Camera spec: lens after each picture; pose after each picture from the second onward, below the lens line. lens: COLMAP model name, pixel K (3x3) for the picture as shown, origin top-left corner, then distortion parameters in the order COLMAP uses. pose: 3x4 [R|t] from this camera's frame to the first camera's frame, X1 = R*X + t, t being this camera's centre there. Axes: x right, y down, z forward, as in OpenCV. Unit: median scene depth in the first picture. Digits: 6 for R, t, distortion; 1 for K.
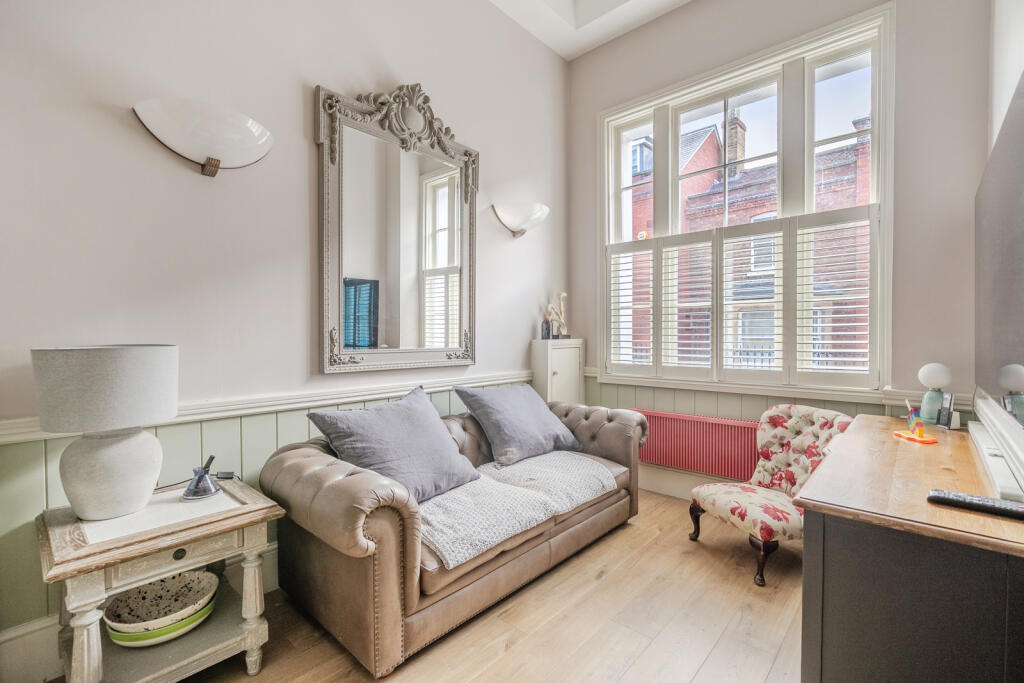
lens RADIAL K [[447.0, 0, 507.0], [0, 447.0, 342.3], [0, 0, 1]] dist [0.002373, -0.000051]
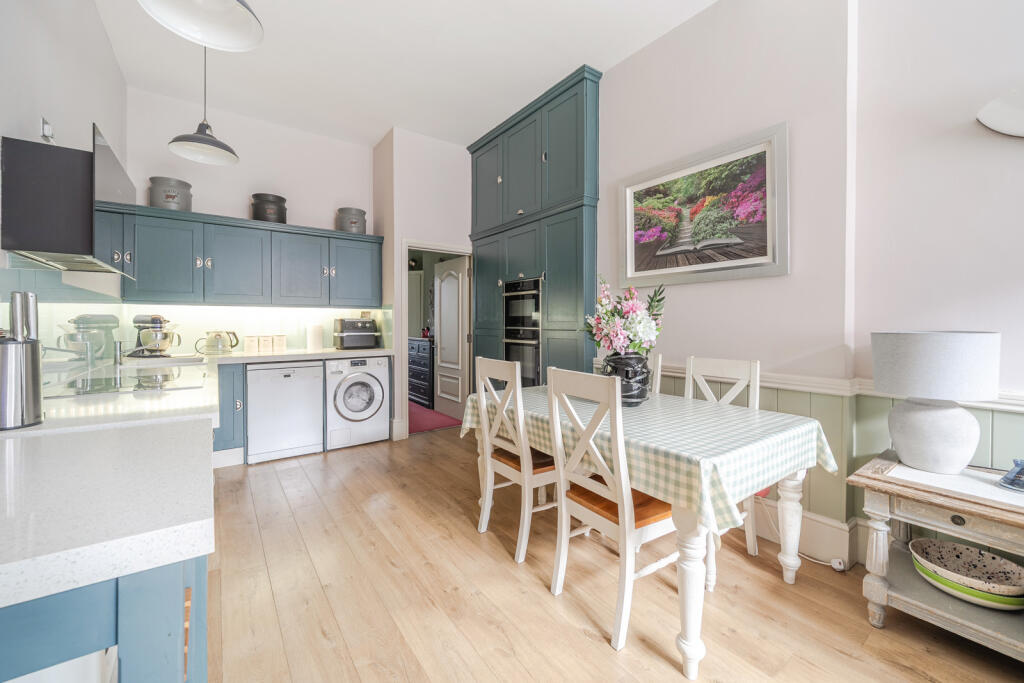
lens RADIAL K [[401.0, 0, 508.6], [0, 401.0, 336.7], [0, 0, 1]] dist [0.000949, -0.000032]
pose [[-0.188386, 0.041242, -0.981229, 0.276813], [-0.017101, 0.998829, 0.045265, -0.004462], [0.981946, 0.025307, -0.187460, 0.051656]]
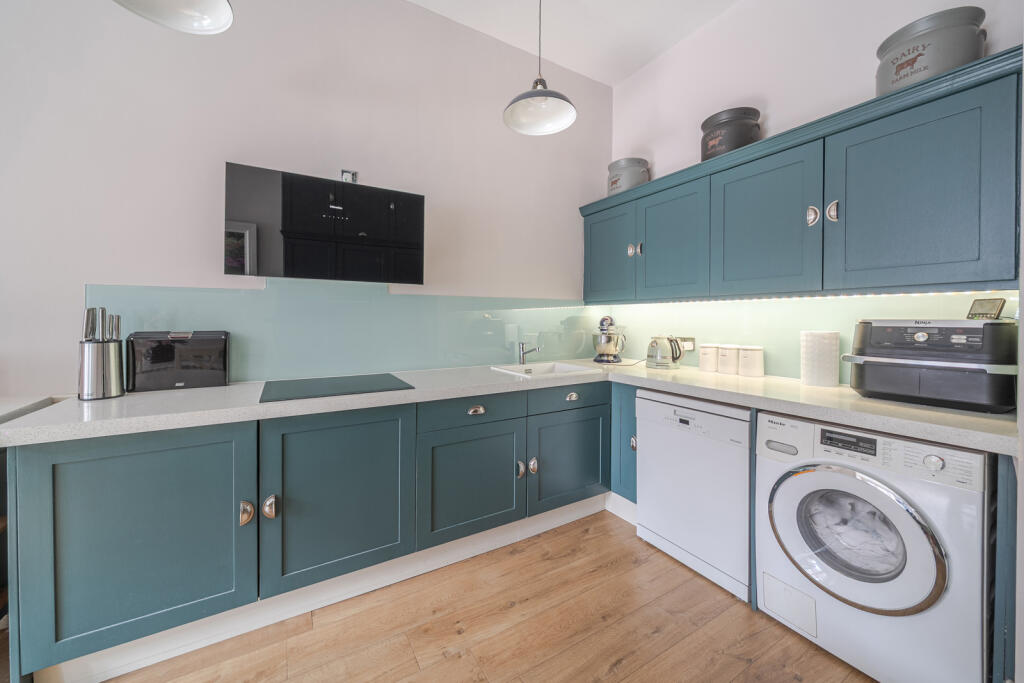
lens RADIAL K [[370.3, 0, 487.2], [0, 370.3, 322.2], [0, 0, 1]] dist [-0.000837, -0.000115]
pose [[-0.951975, 0.001730, 0.306171, -0.780398], [0.010014, 0.999625, 0.025489, -0.010670], [-0.306012, 0.027331, -0.951635, -0.149567]]
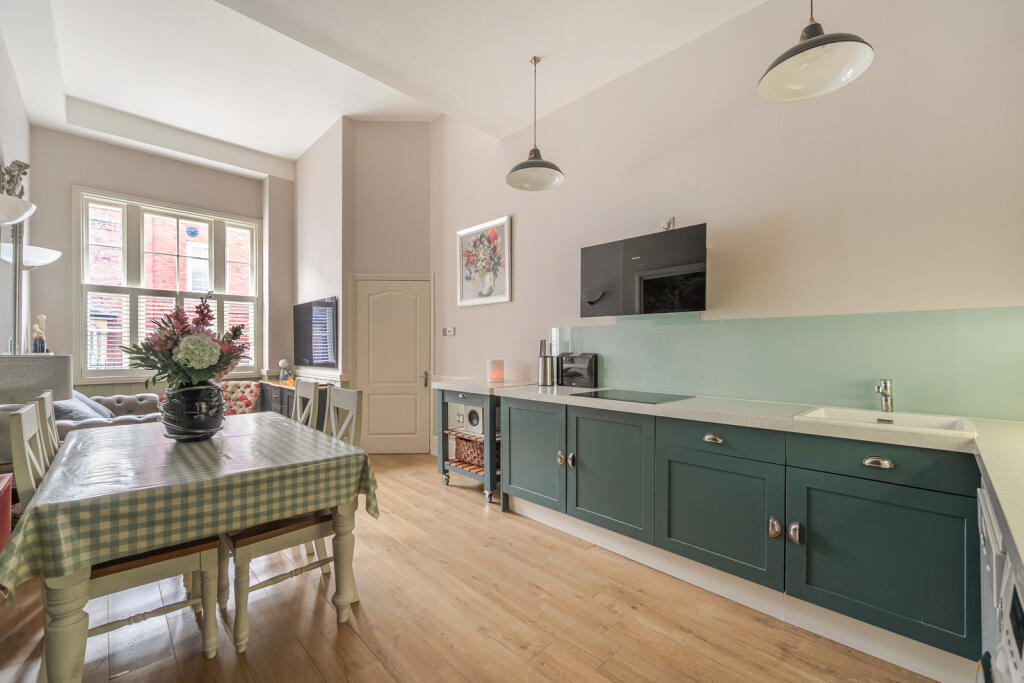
lens RADIAL K [[409.2, 0, 511.0], [0, 409.2, 351.0], [0, 0, 1]] dist [0.000595, 0.000261]
pose [[0.047849, 0.001104, 0.998854, -1.380284], [0.014588, 0.999892, -0.001804, 0.013739], [-0.998748, 0.014658, 0.047827, -0.522218]]
